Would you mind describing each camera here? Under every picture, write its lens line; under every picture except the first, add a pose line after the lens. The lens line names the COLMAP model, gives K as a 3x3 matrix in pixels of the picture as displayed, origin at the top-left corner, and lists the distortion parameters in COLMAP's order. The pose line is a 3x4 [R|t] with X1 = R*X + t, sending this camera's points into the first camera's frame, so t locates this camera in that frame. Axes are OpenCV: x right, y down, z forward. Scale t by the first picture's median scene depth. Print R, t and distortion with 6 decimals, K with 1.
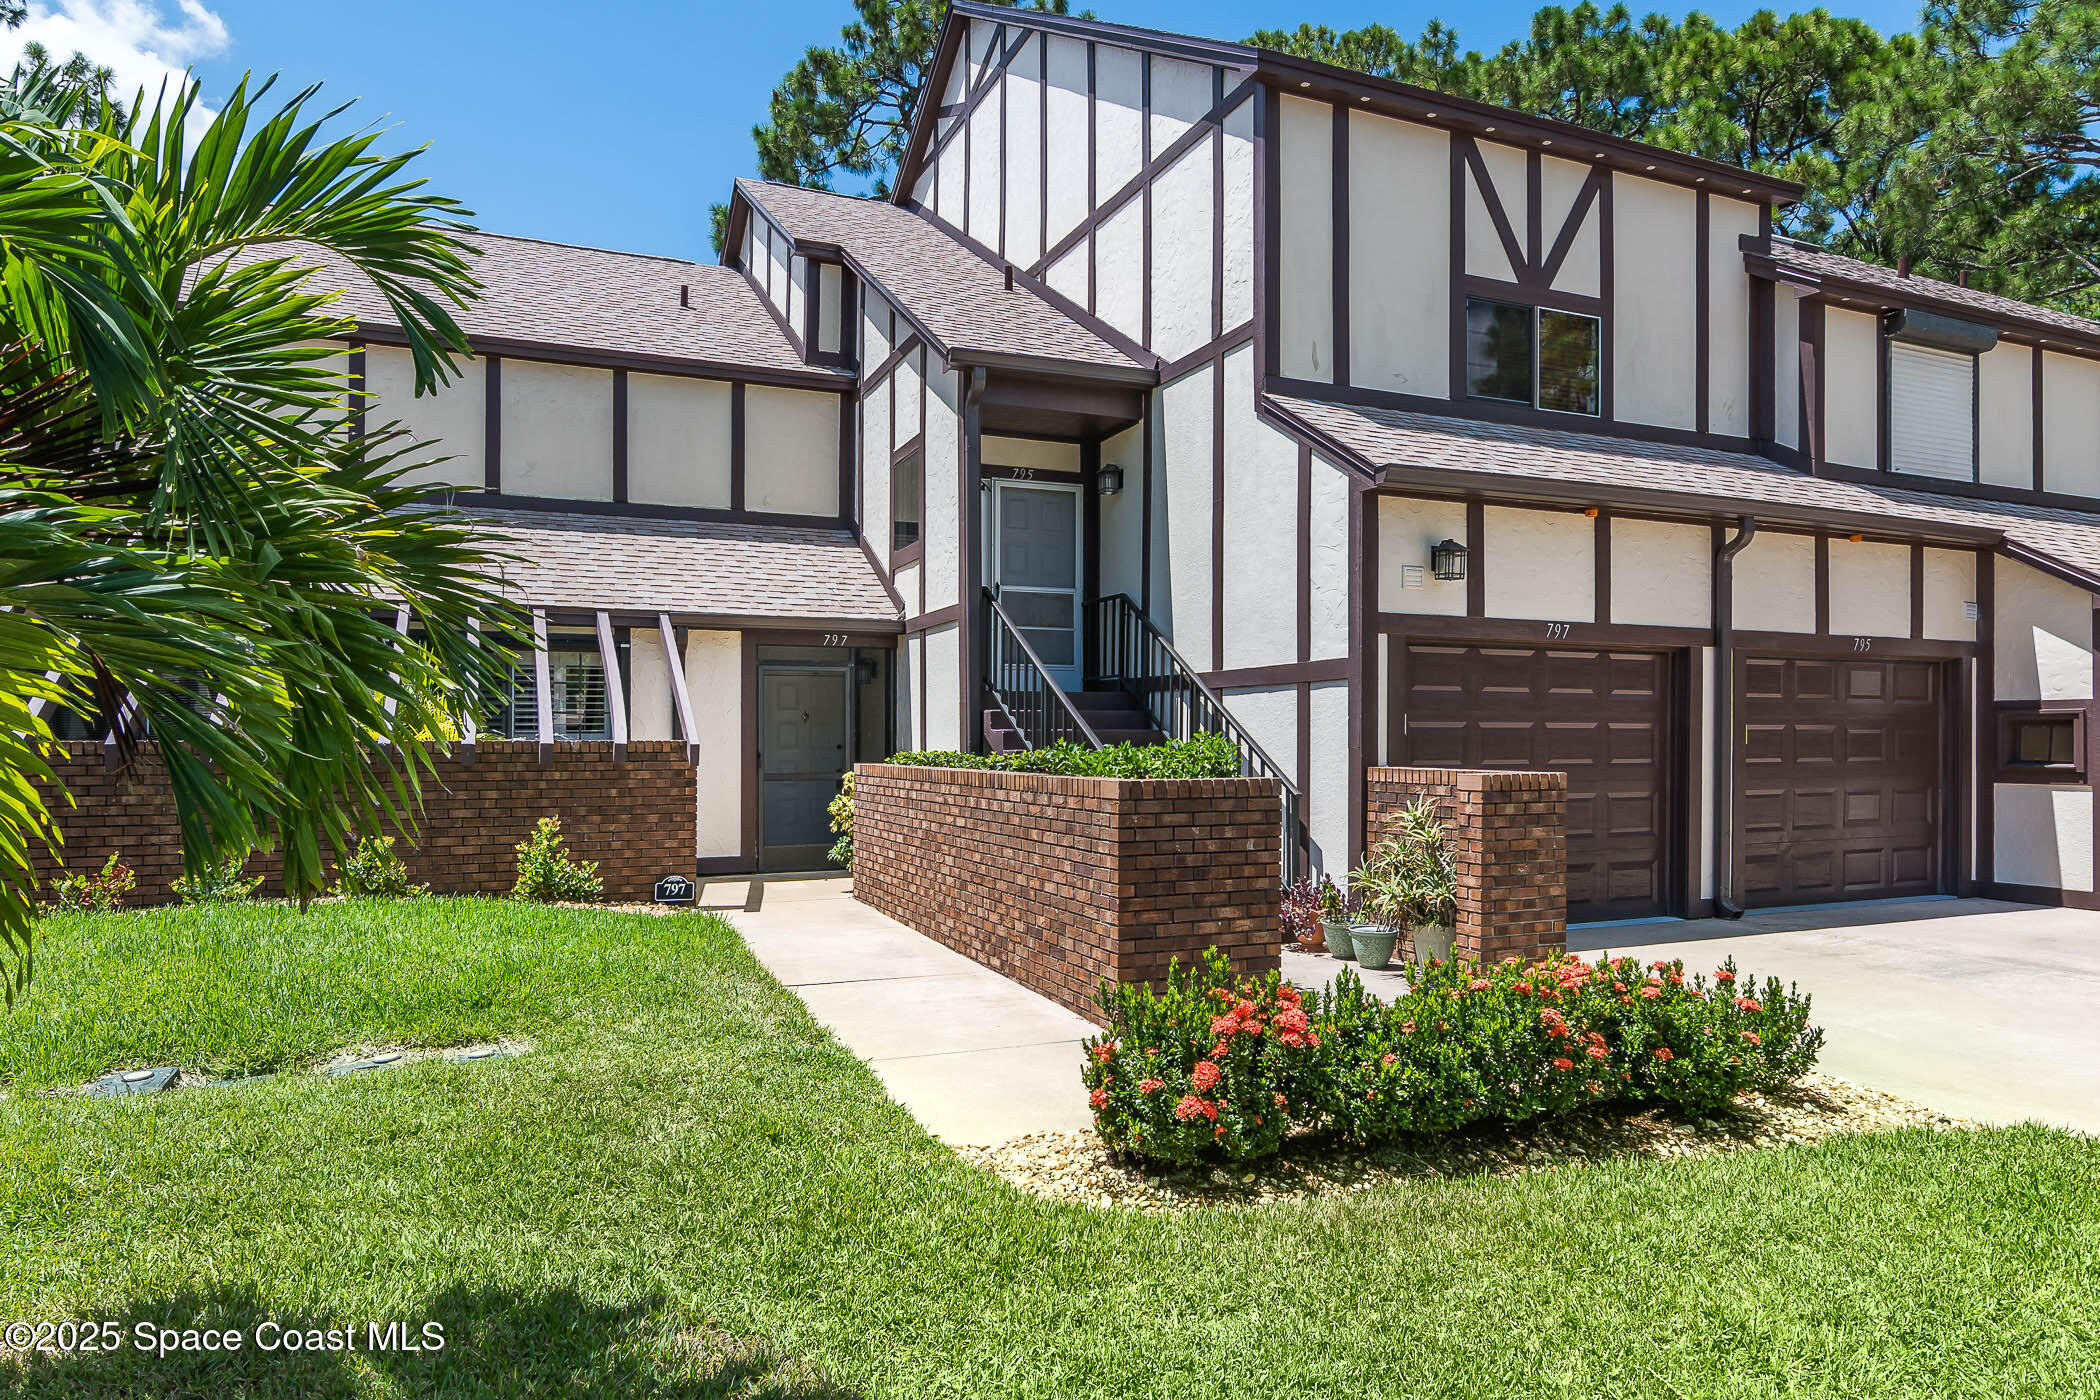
lens RADIAL K [[1320.5, 0, 1050.0], [0, 1320.5, 700.0], [0, 0, 1]] dist [-0.003889, -0.003380]
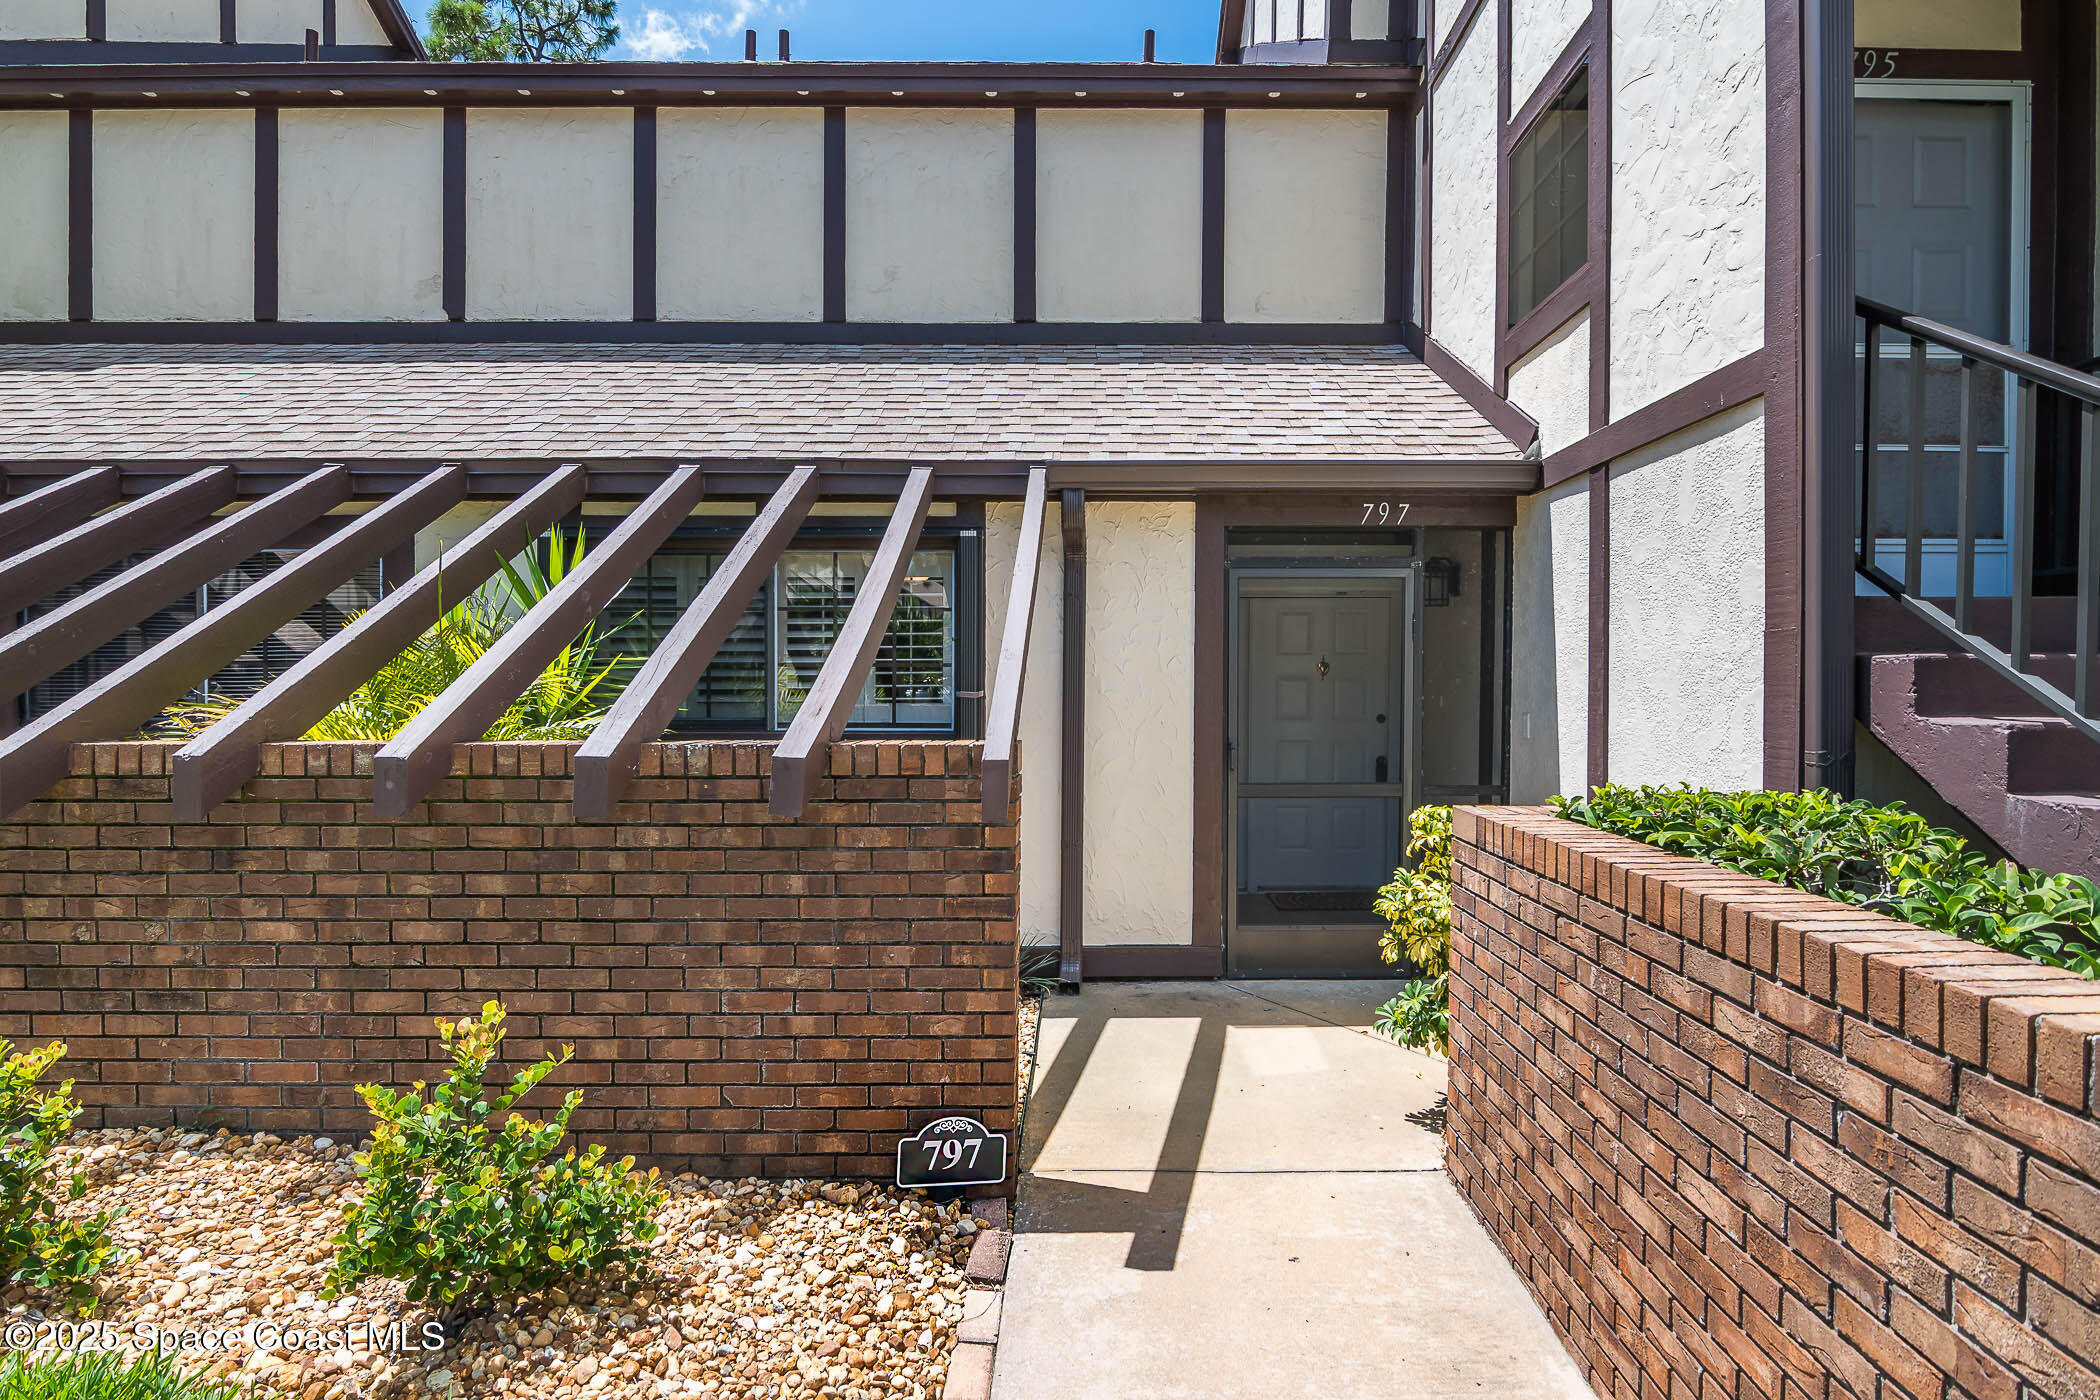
lens RADIAL K [[974.7, 0, 1102.1], [0, 974.7, 697.1], [0, 0, 1]] dist [0.000320, -0.000148]
pose [[0.914450, 0.011478, -0.404536, -0.139142], [0.010367, 0.998605, 0.051769, 0.003877], [0.404566, -0.051534, 0.913056, 0.777705]]
